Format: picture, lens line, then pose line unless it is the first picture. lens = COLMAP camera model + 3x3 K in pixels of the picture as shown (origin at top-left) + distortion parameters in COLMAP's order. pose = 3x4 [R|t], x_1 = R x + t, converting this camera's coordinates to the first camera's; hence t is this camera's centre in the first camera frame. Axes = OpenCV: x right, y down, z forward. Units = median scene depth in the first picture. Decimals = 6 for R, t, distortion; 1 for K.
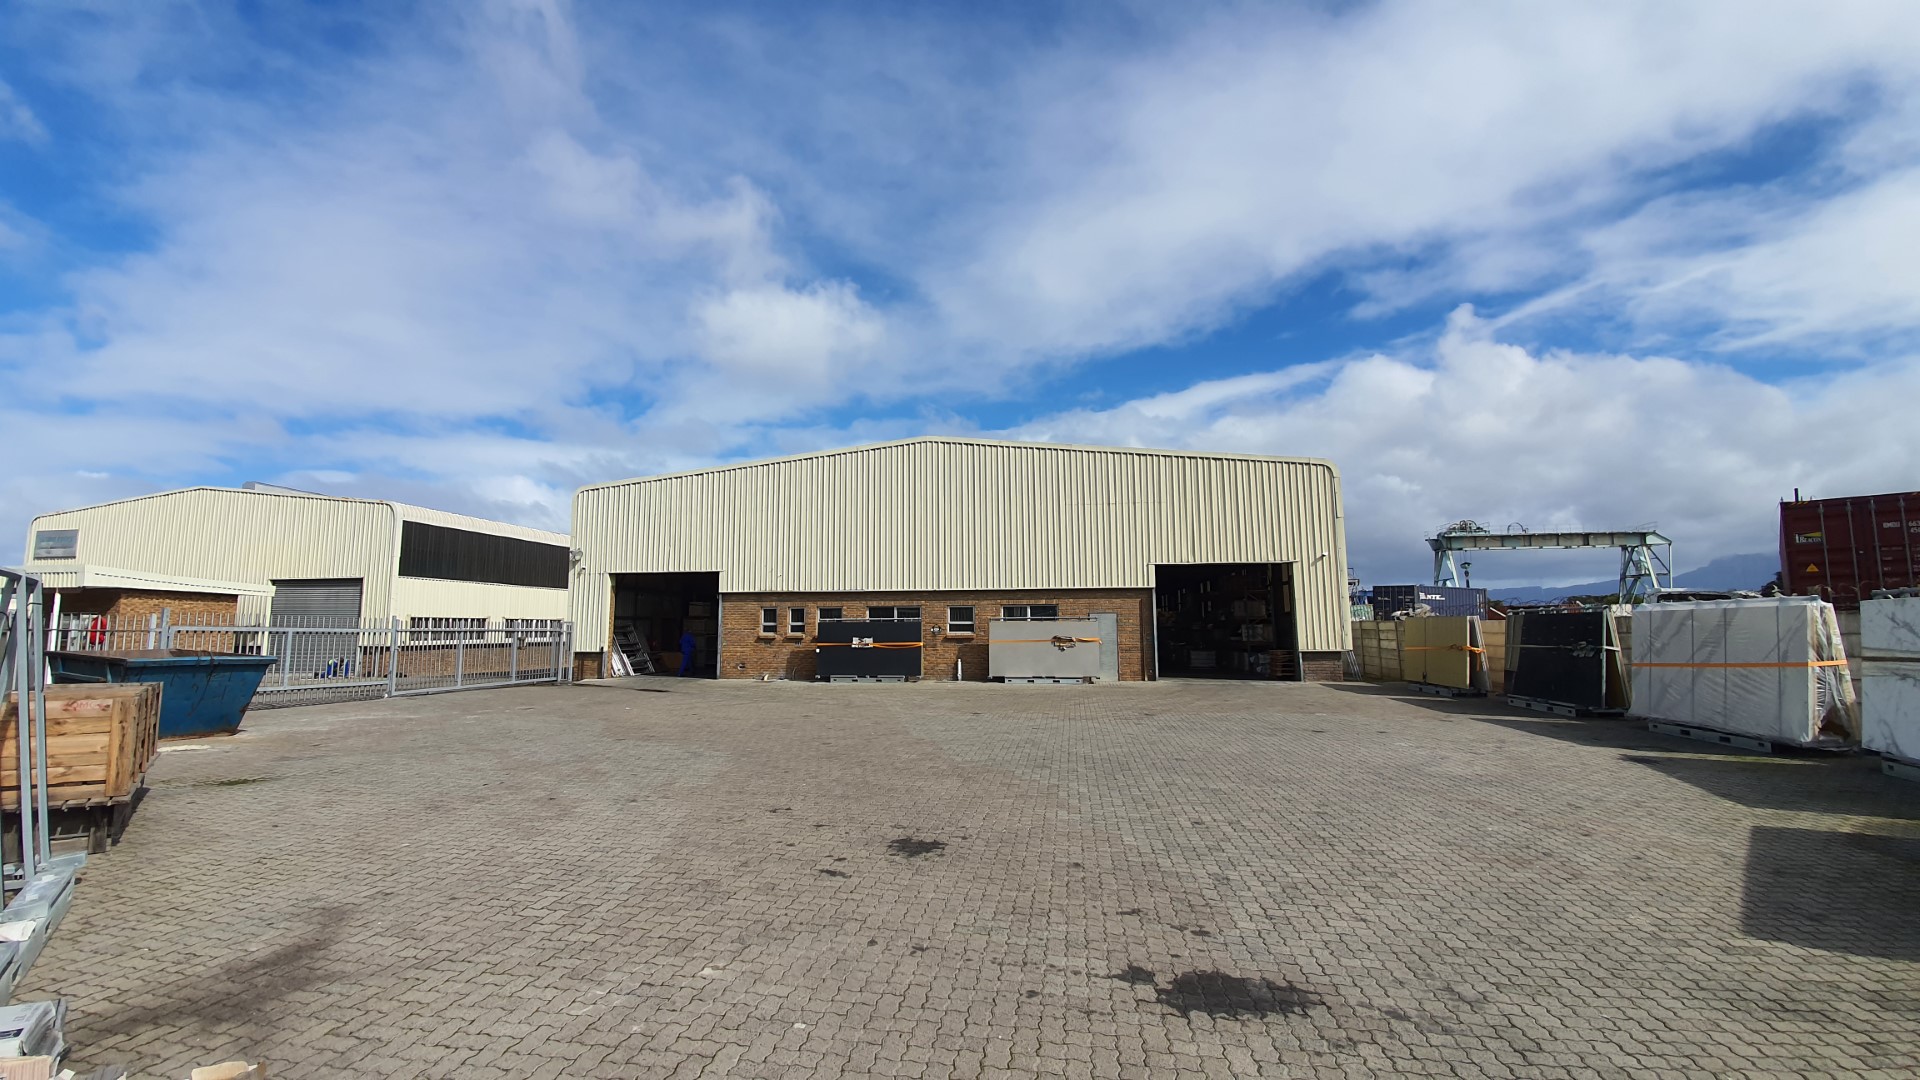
lens RADIAL K [[756.9, 0, 949.7], [0, 756.9, 543.7], [0, 0, 1]] dist [0.012547, -0.016610]
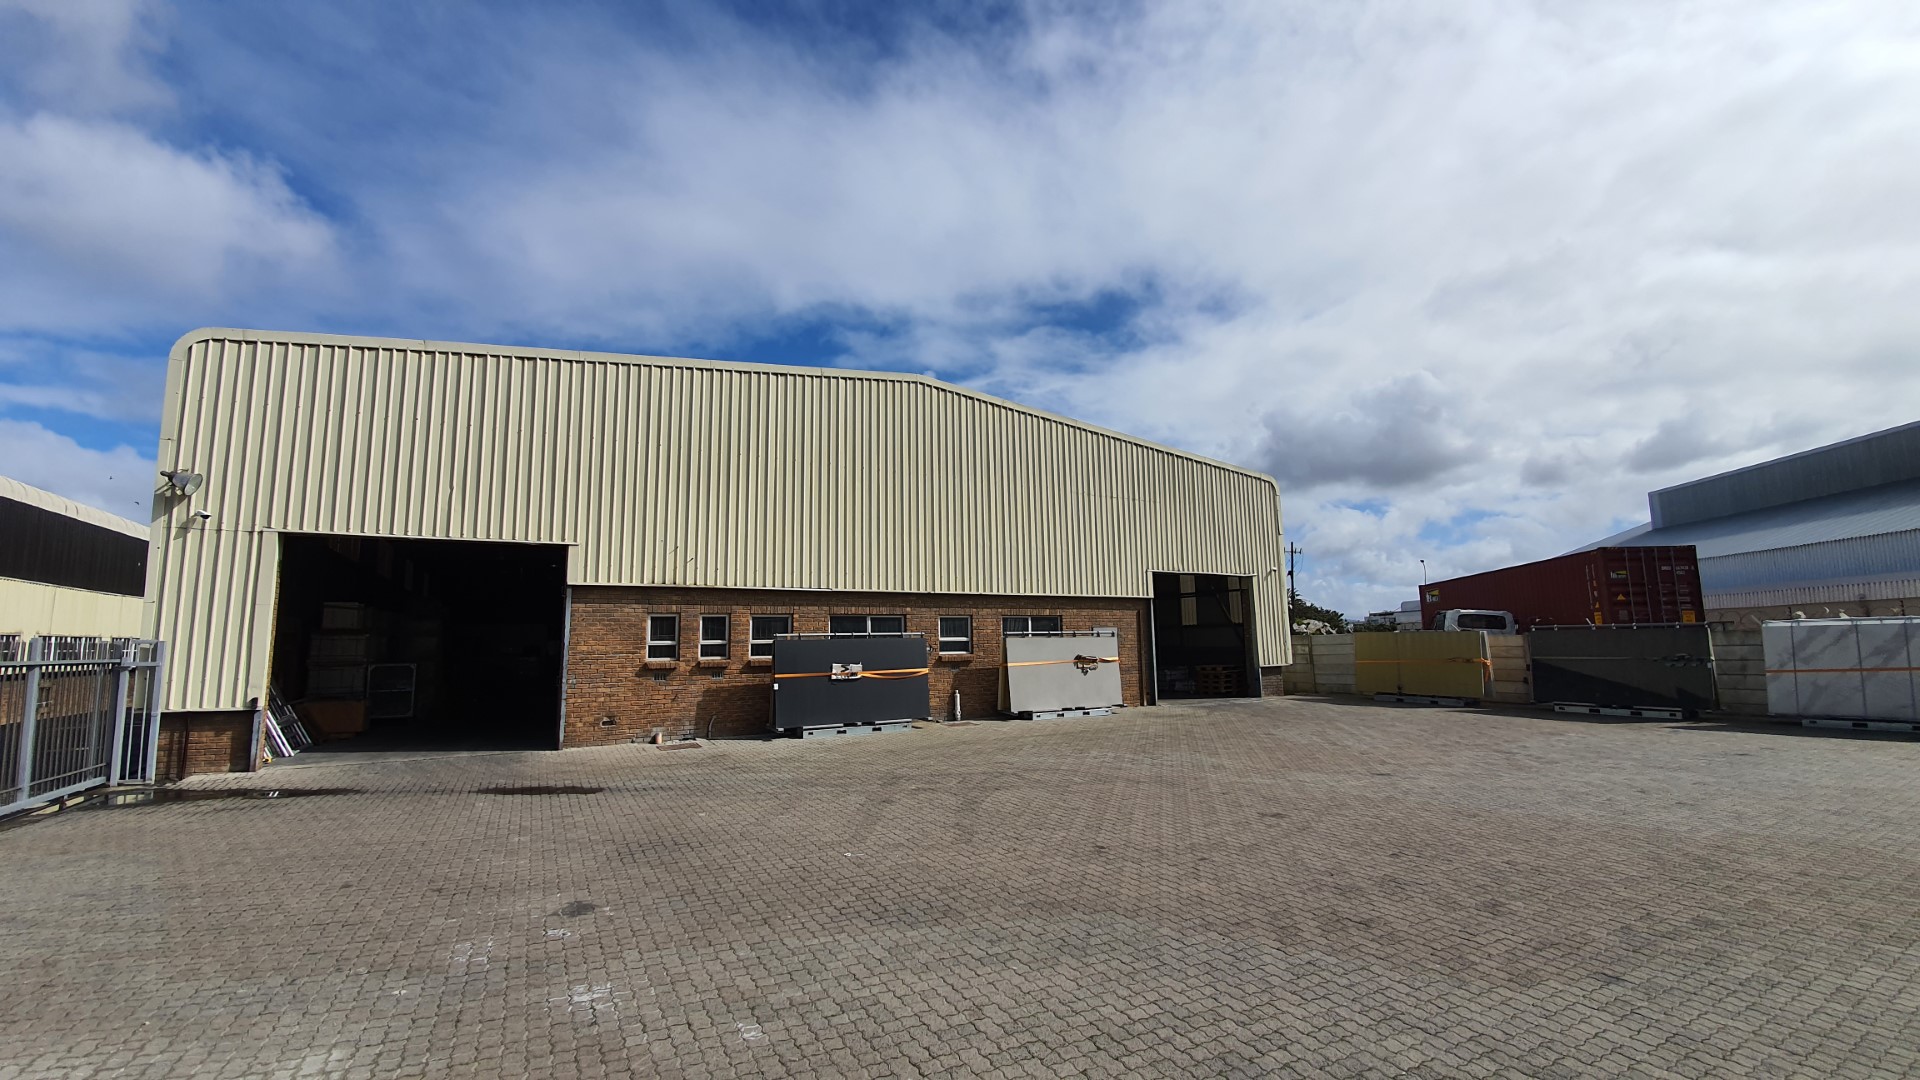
lens RADIAL K [[756.9, 0, 949.7], [0, 756.9, 543.7], [0, 0, 1]] dist [0.012547, -0.016610]
pose [[0.793810, 0.071123, 0.603992, -0.426470], [-0.059877, 0.997453, -0.038761, 0.041495], [-0.605211, -0.005396, 0.796047, 0.424636]]
